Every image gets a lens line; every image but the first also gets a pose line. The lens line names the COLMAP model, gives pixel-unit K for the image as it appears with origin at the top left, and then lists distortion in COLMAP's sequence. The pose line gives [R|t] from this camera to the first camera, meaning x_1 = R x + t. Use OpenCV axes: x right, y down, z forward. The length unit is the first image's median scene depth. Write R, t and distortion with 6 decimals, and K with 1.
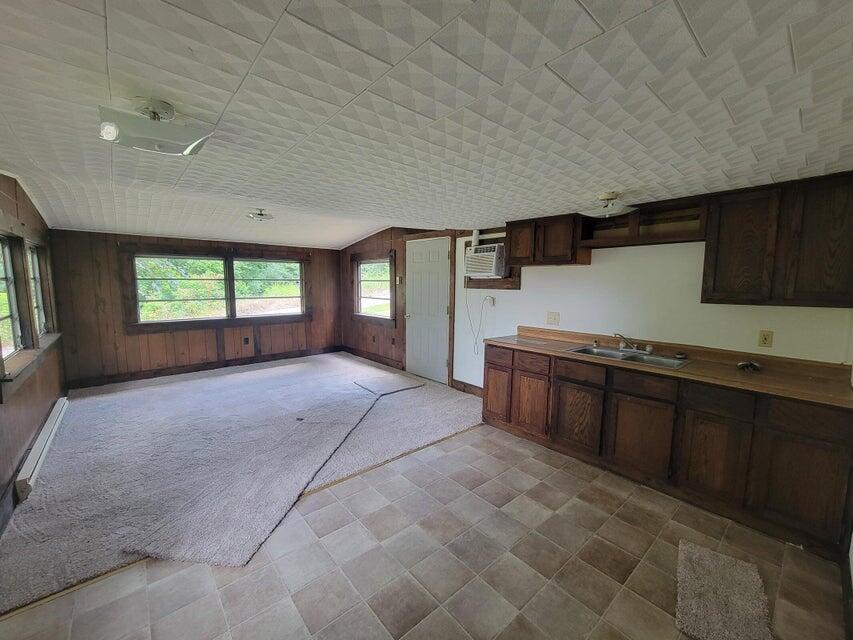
lens RADIAL K [[346.6, 0, 422.6], [0, 346.6, 321.2], [0, 0, 1]] dist [0.001313, 0.000019]
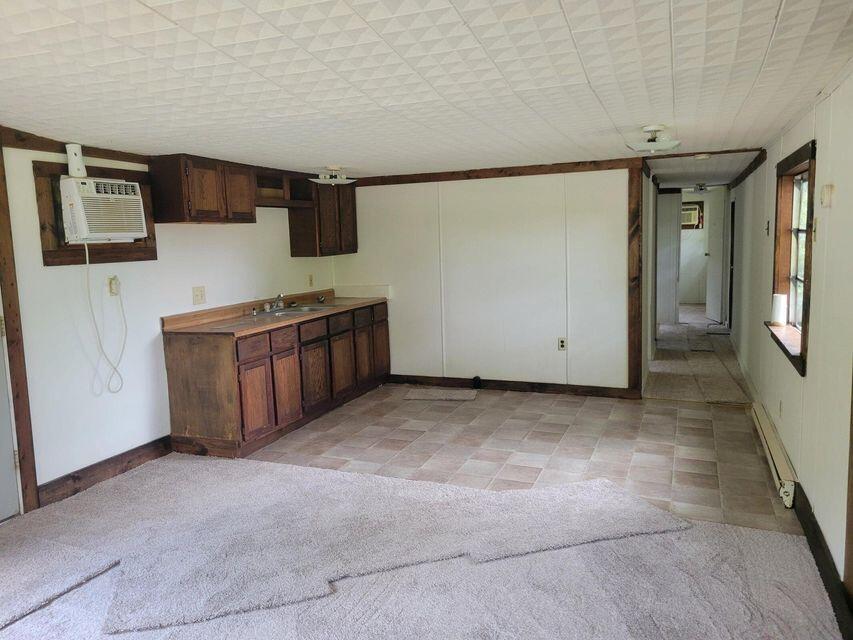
lens RADIAL K [[636.5, 0, 422.7], [0, 636.5, 318.5], [0, 0, 1]] dist [0.011493, 0.001559]
pose [[-0.453365, -0.107729, 0.884791, -1.352330], [0.128675, 0.974360, 0.184567, -0.193696], [-0.881988, 0.197527, -0.427878, 1.524746]]
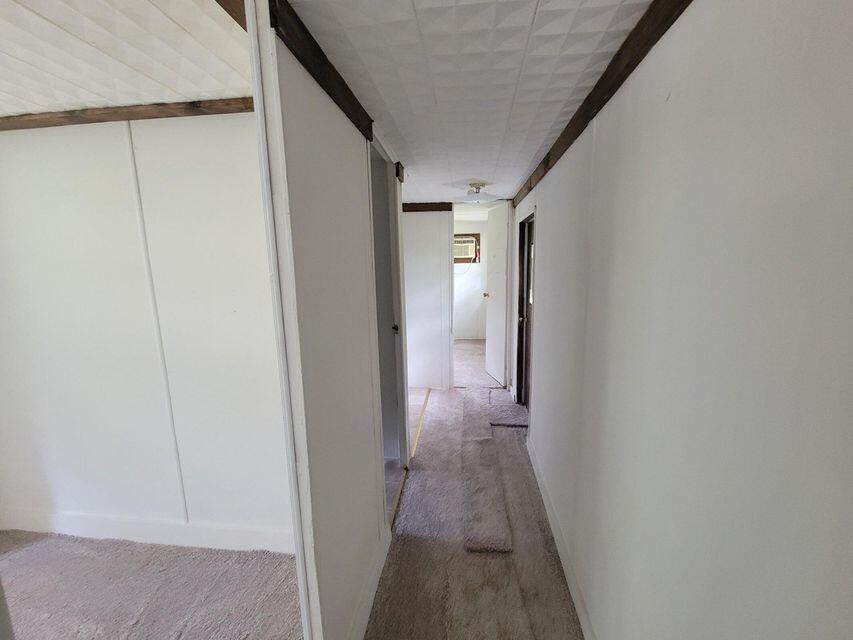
lens RADIAL K [[346.6, 0, 429.2], [0, 346.6, 320.0], [0, 0, 1]] dist [0.001313, 0.000019]
pose [[-0.675123, -0.112525, 0.729073, -0.664356], [0.098960, 0.965551, 0.240660, -0.090484], [-0.731037, 0.234624, -0.640731, 0.703070]]
